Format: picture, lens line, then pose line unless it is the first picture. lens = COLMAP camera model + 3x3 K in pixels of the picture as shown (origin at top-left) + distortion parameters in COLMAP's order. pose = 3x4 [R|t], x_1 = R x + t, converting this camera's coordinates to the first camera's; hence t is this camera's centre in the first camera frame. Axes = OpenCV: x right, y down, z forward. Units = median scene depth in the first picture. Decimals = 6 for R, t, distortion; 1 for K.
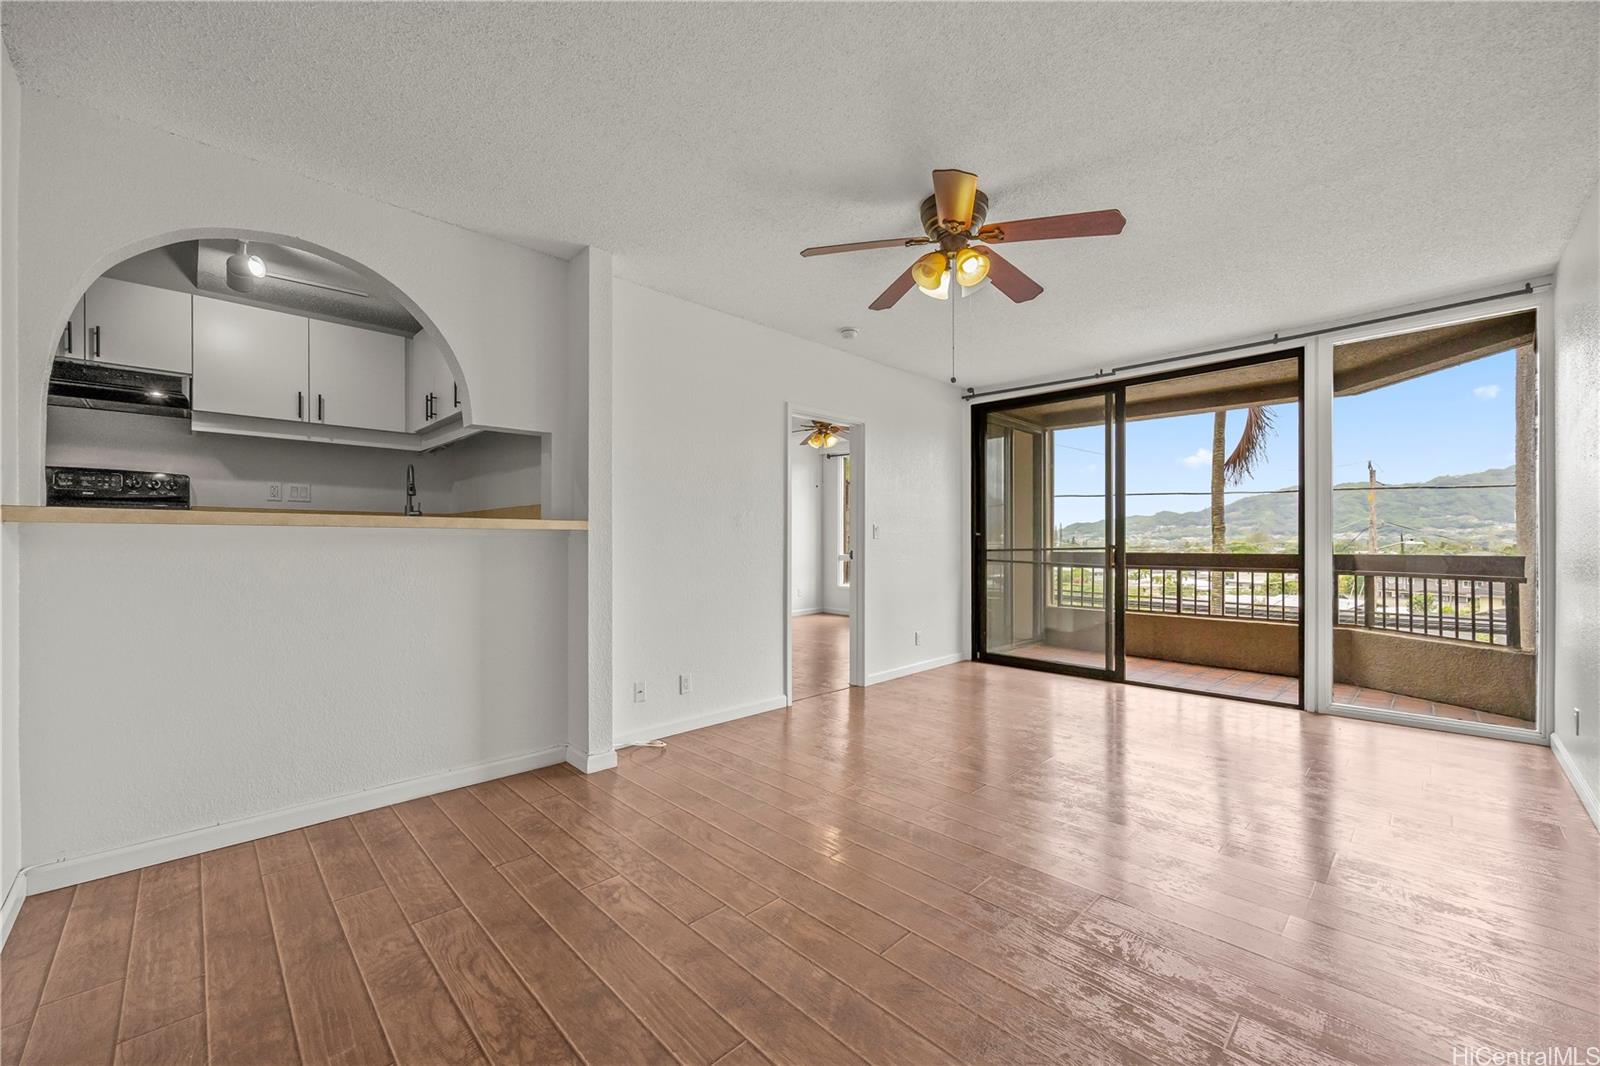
lens RADIAL K [[621.6, 0, 799.3], [0, 621.6, 544.0], [0, 0, 1]] dist [-0.005652, 0.000919]
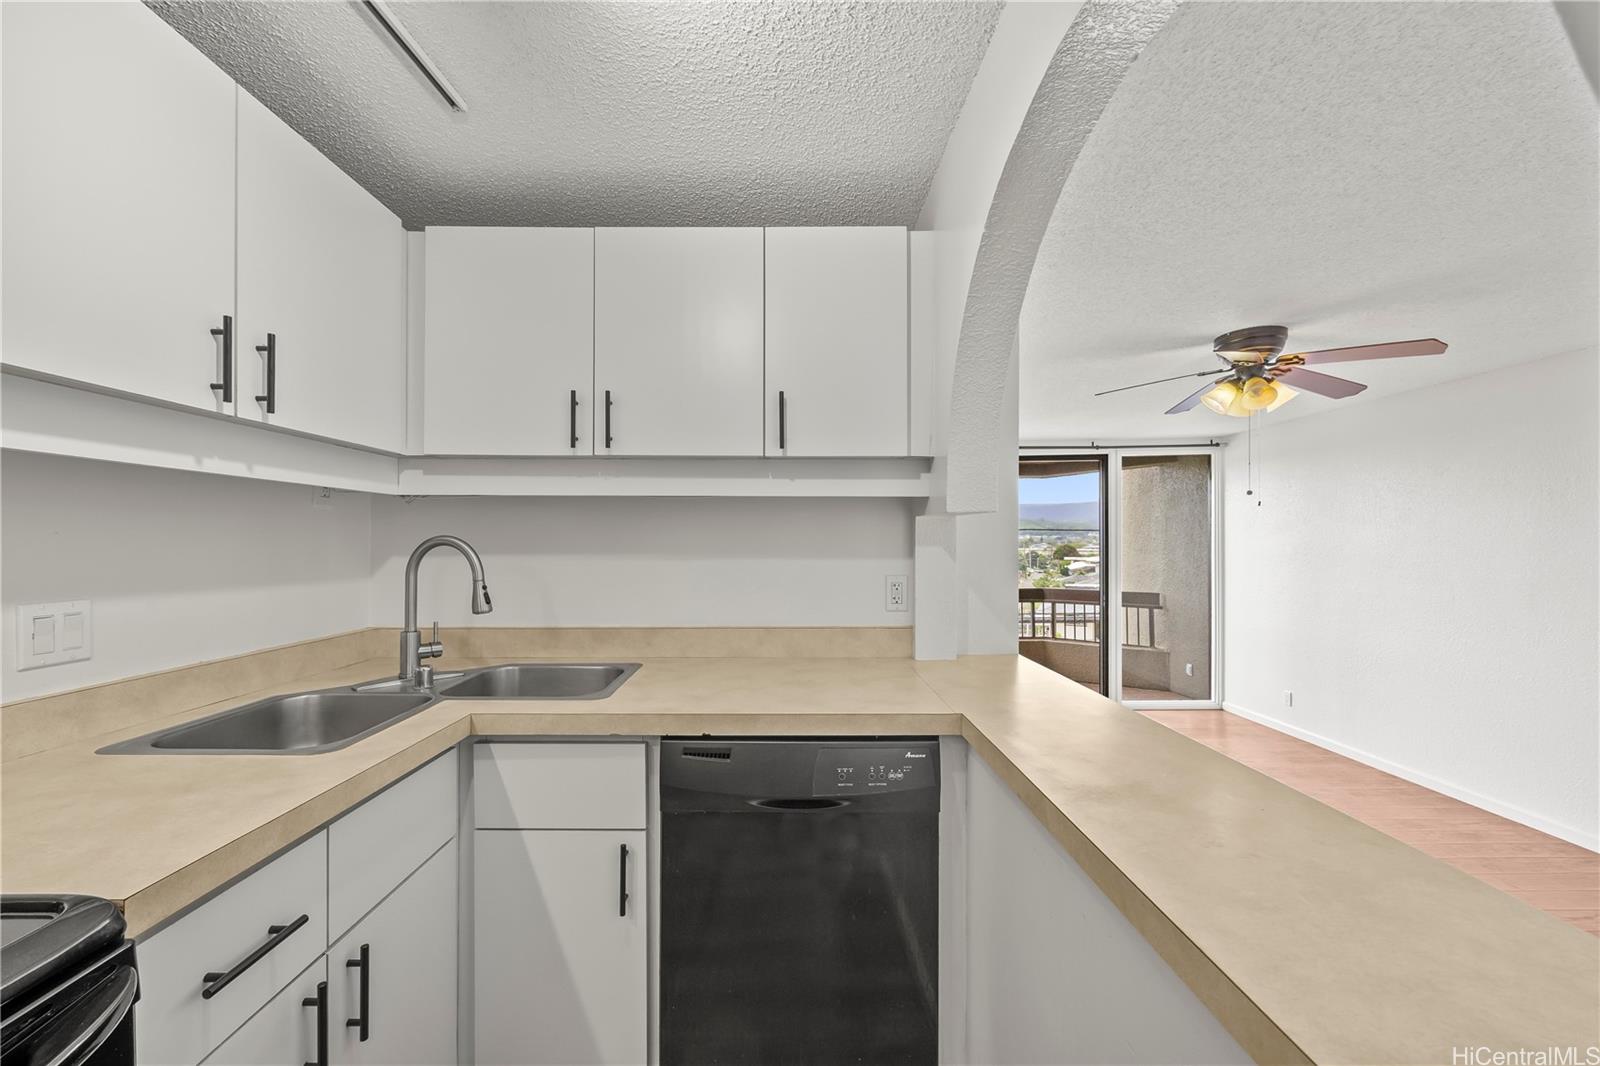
lens RADIAL K [[621.6, 0, 774.1], [0, 621.6, 543.8], [0, 0, 1]] dist [-0.005652, 0.000919]
pose [[0.713939, -0.003776, 0.700198, -0.601225], [0.007197, 0.999972, -0.001946, -0.094038], [-0.700171, 0.006429, 0.713946, 0.422255]]
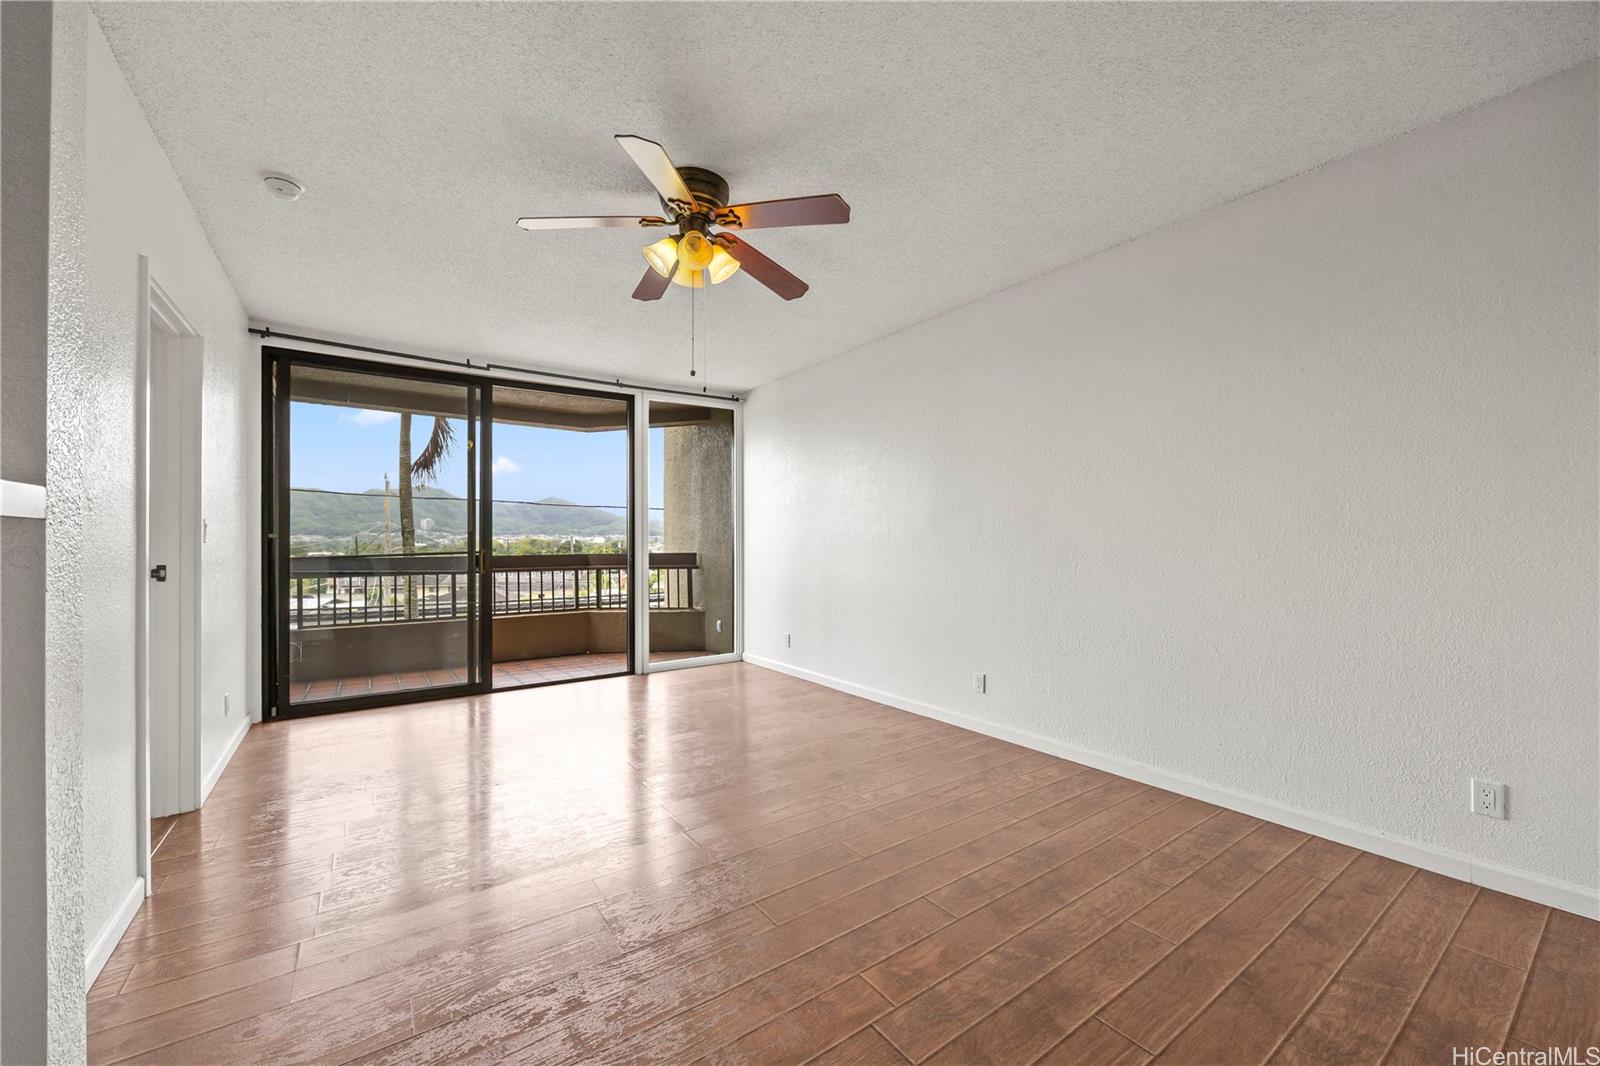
lens RADIAL K [[621.6, 0, 804.1], [0, 621.6, 538.7], [0, 0, 1]] dist [-0.005652, 0.000919]
pose [[0.155239, 0.003993, 0.987869, -0.344559], [0.008288, 0.999951, -0.005344, -0.004878], [-0.987842, 0.009017, 0.155199, 0.362962]]
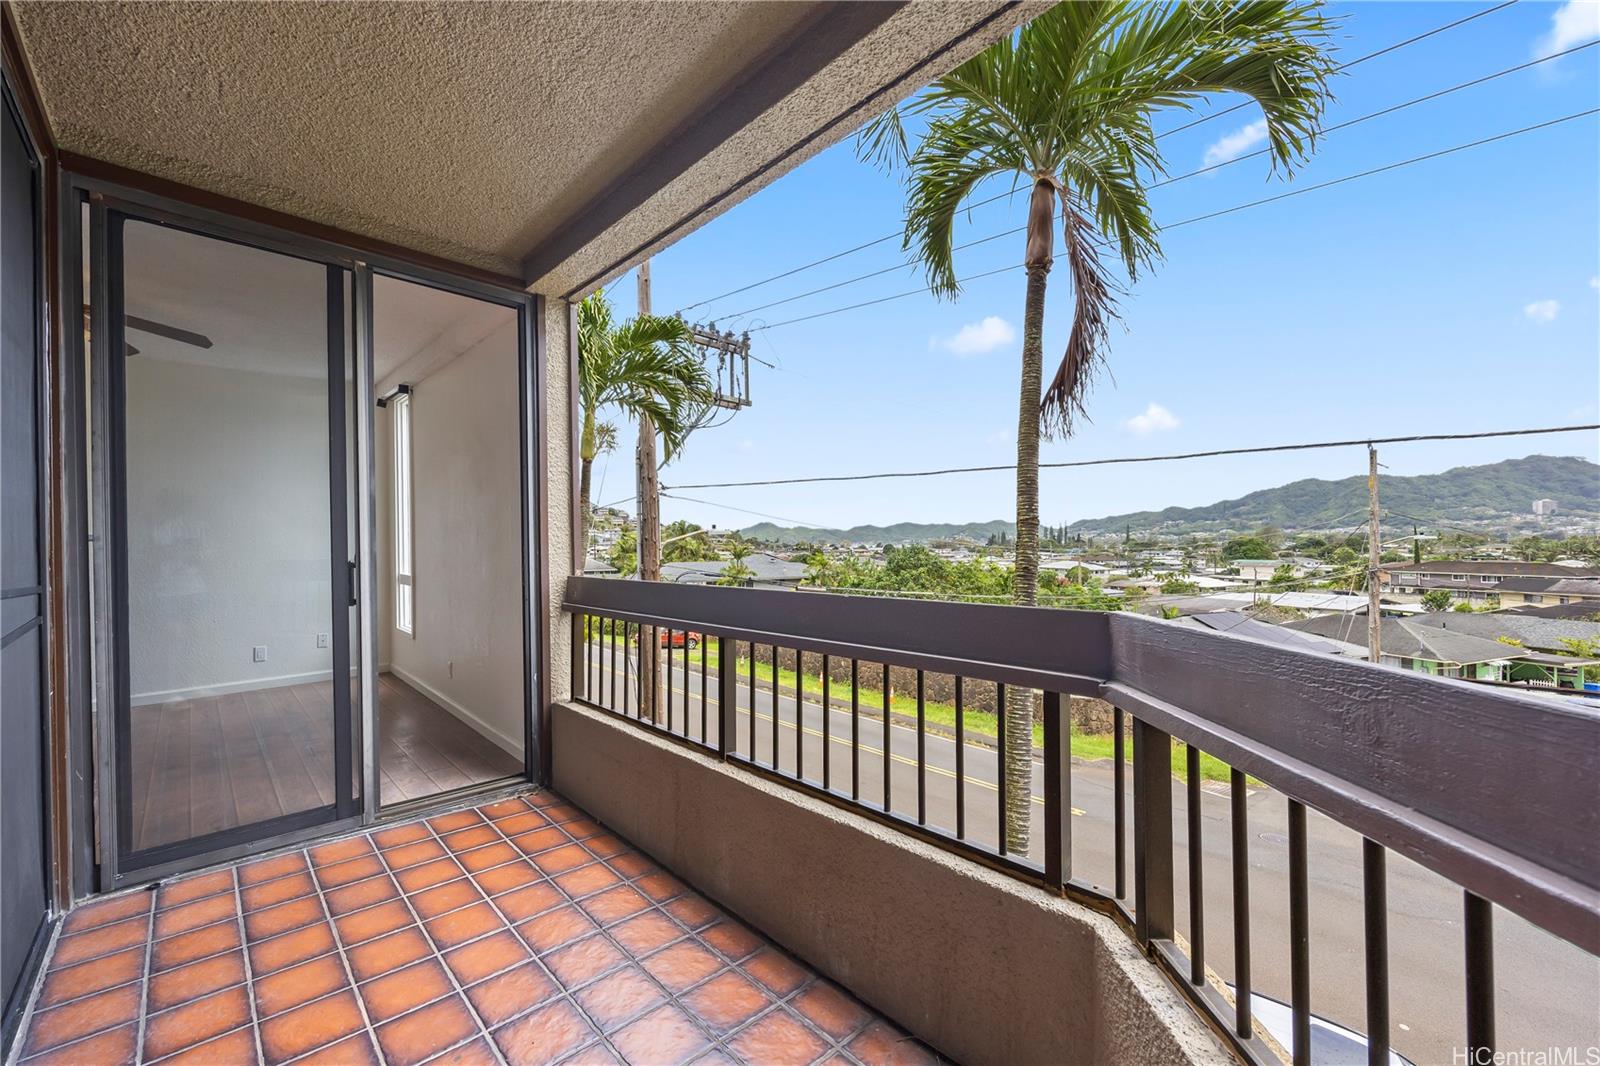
lens RADIAL K [[621.6, 0, 800.2], [0, 621.6, 542.3], [0, 0, 1]] dist [-0.005652, 0.000919]
pose [[0.999850, -0.012797, -0.011672, 0.832135], [0.012757, 0.999913, -0.003479, -0.030230], [0.011716, 0.003330, 0.999926, 0.842781]]
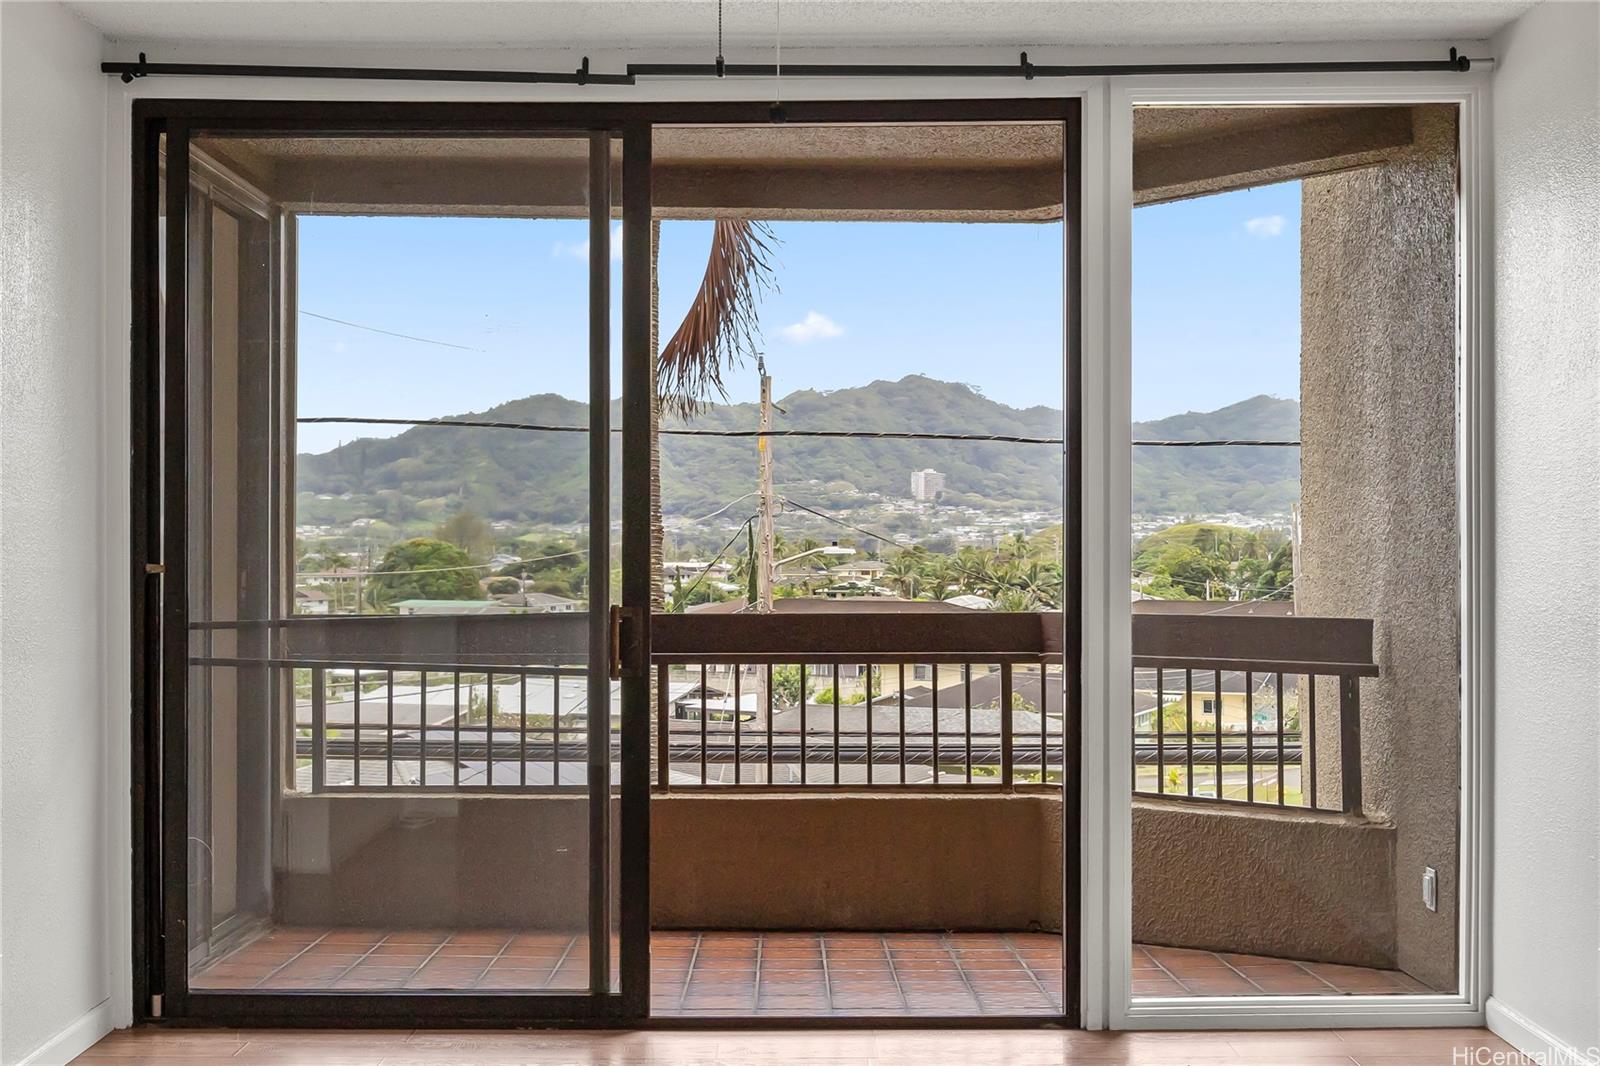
lens RADIAL K [[2039.9, 0, 798.7], [0, 2039.9, 525.5], [0, 0, 1]] dist [-0.030364, 0.000000]
pose [[0.693302, 0.004664, 0.720632, -0.192058], [0.002685, 0.999955, -0.009055, -0.030174], [-0.720642, 0.008213, 0.693258, 0.193397]]
